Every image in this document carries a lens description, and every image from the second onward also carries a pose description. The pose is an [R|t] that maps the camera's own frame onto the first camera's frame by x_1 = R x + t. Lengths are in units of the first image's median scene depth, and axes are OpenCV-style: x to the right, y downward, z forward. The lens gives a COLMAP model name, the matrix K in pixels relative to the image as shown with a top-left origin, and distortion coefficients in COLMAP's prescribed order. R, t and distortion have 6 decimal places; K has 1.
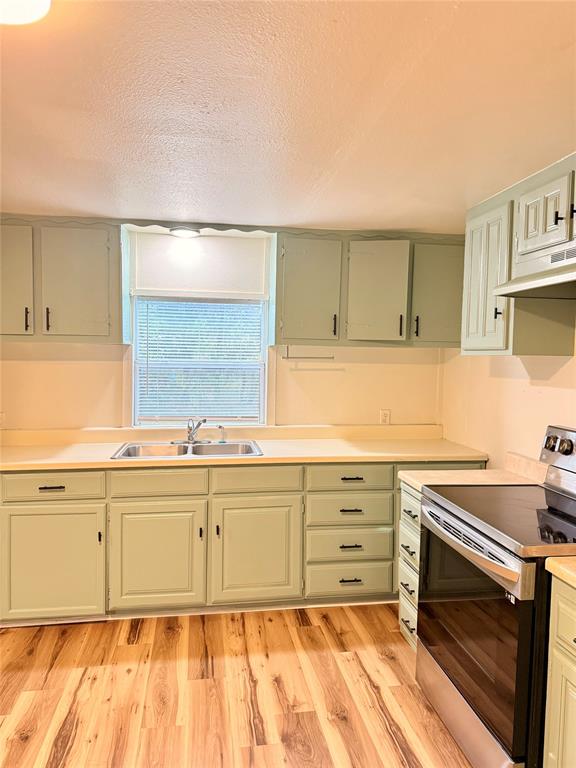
lens RADIAL K [[547.9, 0, 285.0], [0, 547.9, 375.9], [0, 0, 1]] dist [0.003748, -0.001527]
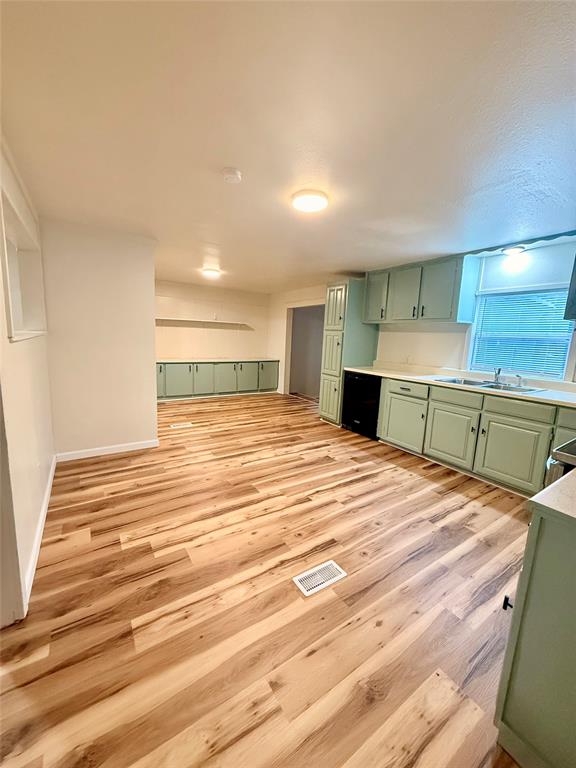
lens RADIAL K [[304.0, 0, 288.0], [0, 304.0, 384.0], [0, 0, 1]] dist [0.001302, 0.000063]
pose [[0.419292, 0.150668, -0.895261, 0.450359], [-0.066280, 0.988581, 0.135332, 0.048997], [0.905429, 0.002594, 0.424491, 0.051696]]
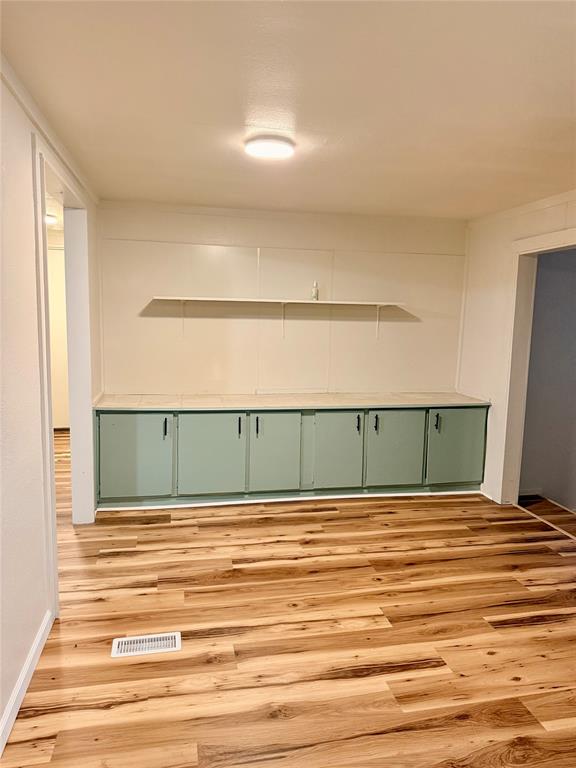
lens RADIAL K [[536.6, 0, 288.0], [0, 536.6, 384.0], [0, 0, 1]] dist [0.102799, -0.134992]
pose [[0.052261, 0.122130, -0.991137, -0.281873], [-0.054498, 0.991363, 0.119284, -0.010350], [0.997145, 0.047781, 0.058465, 0.351587]]
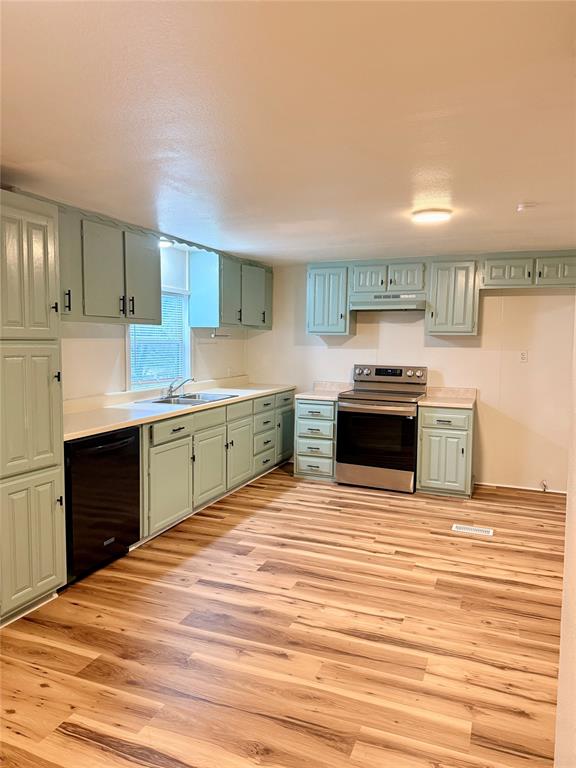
lens RADIAL K [[536.6, 0, 288.0], [0, 536.6, 384.0], [0, 0, 1]] dist [0.102799, -0.134992]
pose [[0.512433, -0.079455, 0.855043, -1.397967], [0.022899, 0.996620, 0.078888, -0.014345], [-0.858422, -0.020846, 0.512521, 0.047309]]
